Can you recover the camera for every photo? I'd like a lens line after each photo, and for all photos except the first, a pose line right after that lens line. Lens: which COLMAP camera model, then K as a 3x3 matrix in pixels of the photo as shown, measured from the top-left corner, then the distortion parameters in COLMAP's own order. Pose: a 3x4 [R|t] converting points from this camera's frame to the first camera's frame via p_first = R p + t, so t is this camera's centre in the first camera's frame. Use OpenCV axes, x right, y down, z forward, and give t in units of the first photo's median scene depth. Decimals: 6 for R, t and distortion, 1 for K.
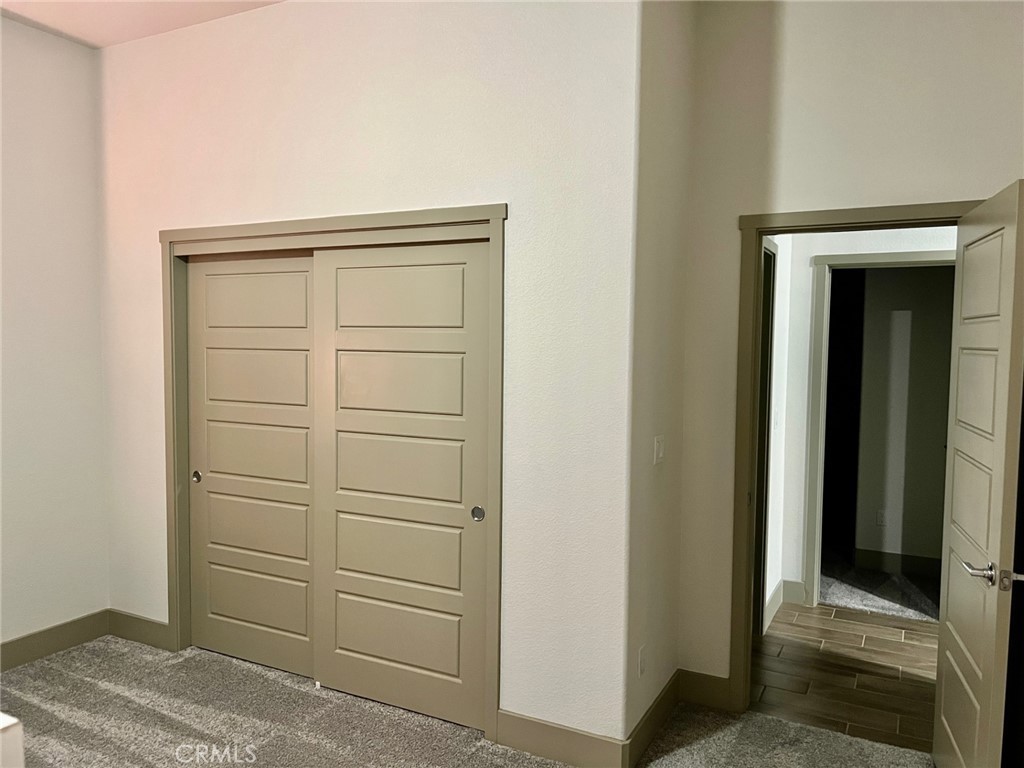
lens RADIAL K [[770.2, 0, 514.8], [0, 770.2, 389.2], [0, 0, 1]] dist [0.070802, -0.092871]
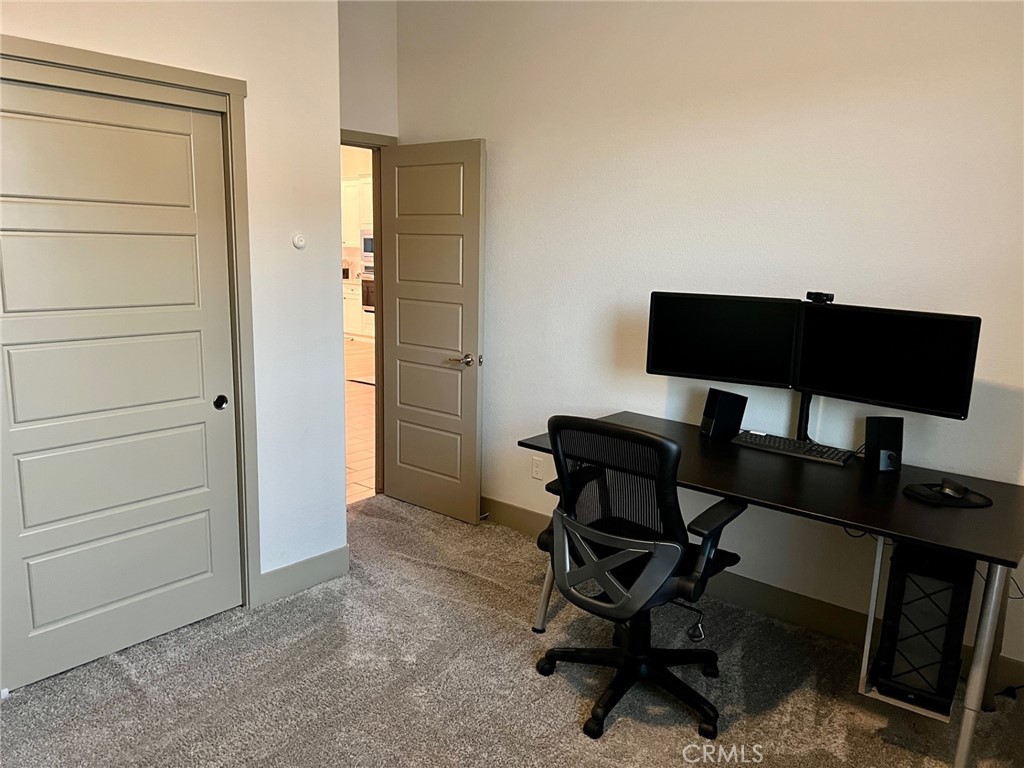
lens RADIAL K [[770.2, 0, 514.8], [0, 770.2, 389.2], [0, 0, 1]] dist [0.070802, -0.092871]
pose [[0.228695, -0.184359, 0.955882, -0.893063], [0.039882, 0.982854, 0.180019, -0.017812], [-0.972681, -0.003047, 0.232126, 0.406505]]
